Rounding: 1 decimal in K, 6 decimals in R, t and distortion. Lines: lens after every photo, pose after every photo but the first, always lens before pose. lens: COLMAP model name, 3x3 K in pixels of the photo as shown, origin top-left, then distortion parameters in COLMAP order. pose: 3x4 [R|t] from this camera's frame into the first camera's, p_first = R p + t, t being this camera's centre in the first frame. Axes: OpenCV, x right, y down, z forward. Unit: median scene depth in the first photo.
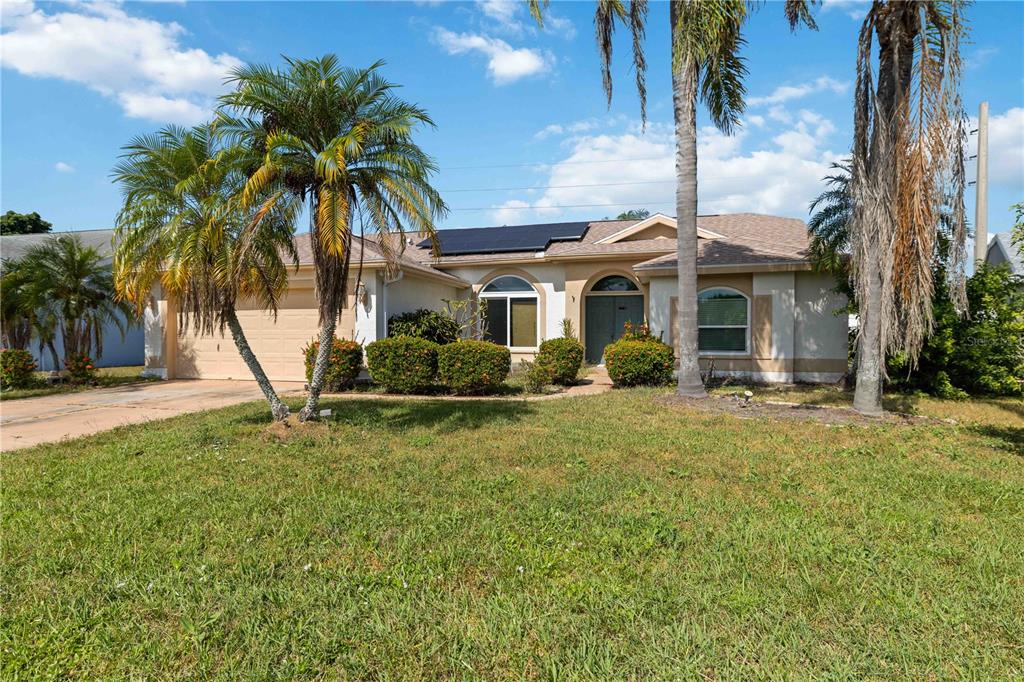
lens RADIAL K [[558.4, 0, 512.0], [0, 558.4, 341.0], [0, 0, 1]] dist [-0.000347, -0.000022]
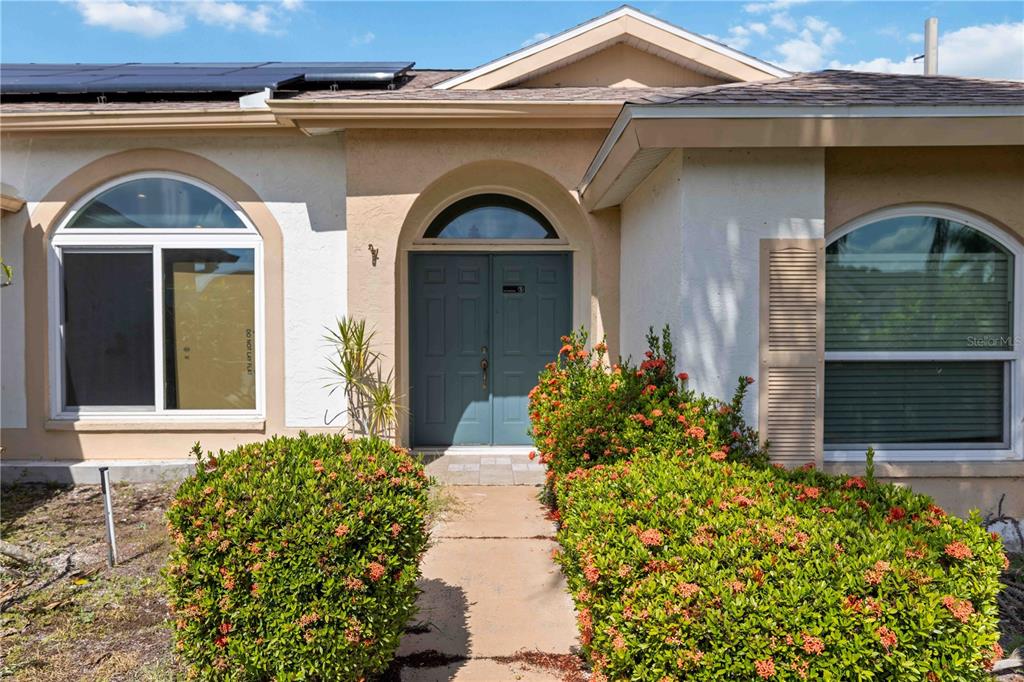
lens RADIAL K [[746.2, 0, 512.0], [0, 746.2, 341.0], [0, 0, 1]] dist [-0.002930, -0.001167]
pose [[0.957794, -0.008754, 0.287321, 0.063493], [0.006288, 0.999935, 0.009507, -0.030831], [-0.287385, -0.007299, 0.957787, 0.573595]]
